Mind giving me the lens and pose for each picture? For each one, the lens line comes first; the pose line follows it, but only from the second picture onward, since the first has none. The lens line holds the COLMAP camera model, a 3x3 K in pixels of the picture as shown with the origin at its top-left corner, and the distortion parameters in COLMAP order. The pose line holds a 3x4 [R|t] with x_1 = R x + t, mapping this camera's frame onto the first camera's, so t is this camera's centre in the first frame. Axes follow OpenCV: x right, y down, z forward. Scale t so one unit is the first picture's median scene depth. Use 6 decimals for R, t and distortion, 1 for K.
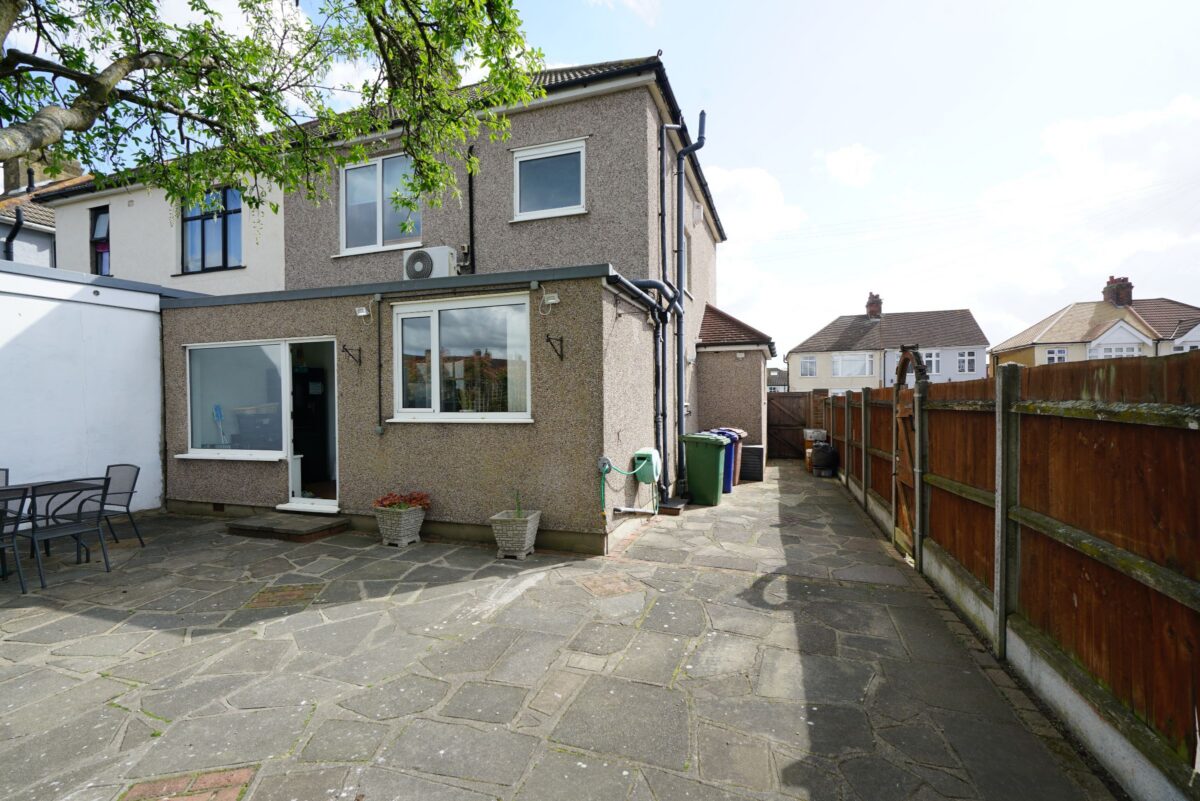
lens RADIAL K [[537.9, 0, 599.7], [0, 537.9, 400.5], [0, 0, 1]] dist [-0.001433, -0.000010]
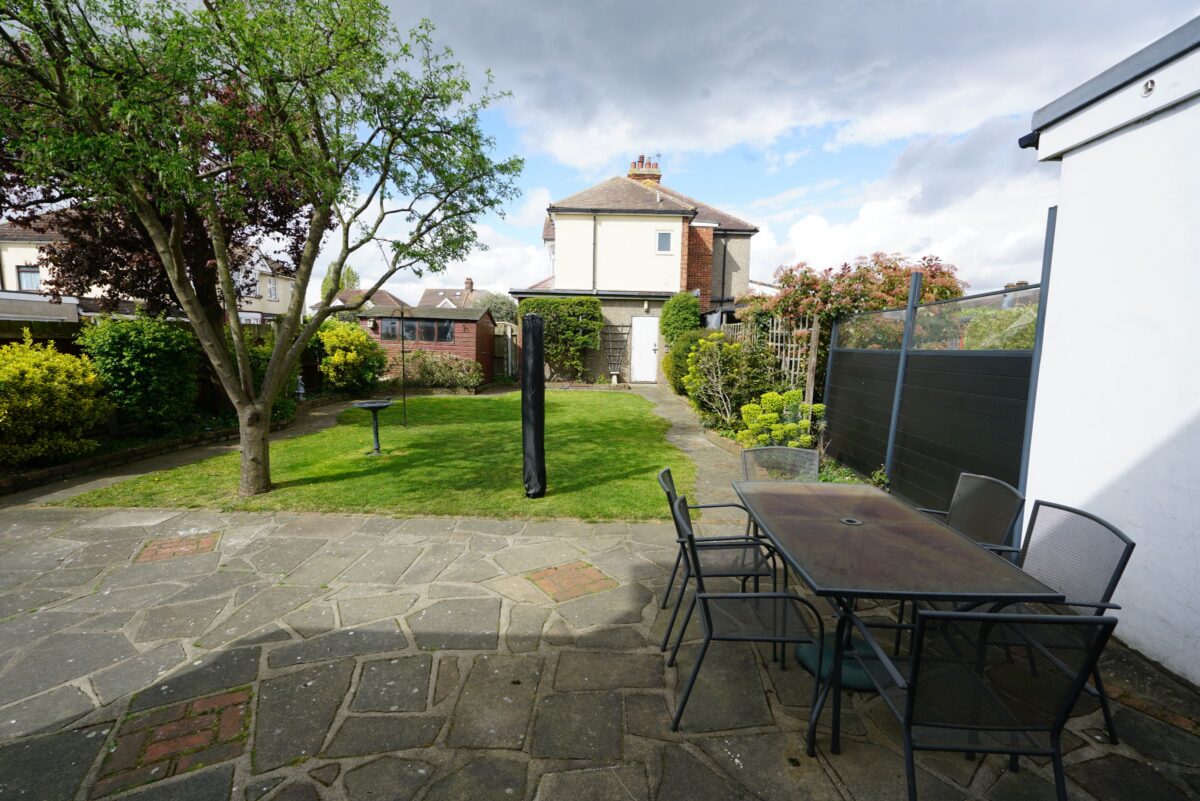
lens RADIAL K [[537.9, 0, 600.4], [0, 537.9, 401.2], [0, 0, 1]] dist [-0.001433, -0.000010]
pose [[-0.957287, 0.025531, -0.288011, -0.930719], [-0.009923, 0.992606, 0.120972, -0.014453], [0.288970, 0.118663, -0.949955, 1.761829]]
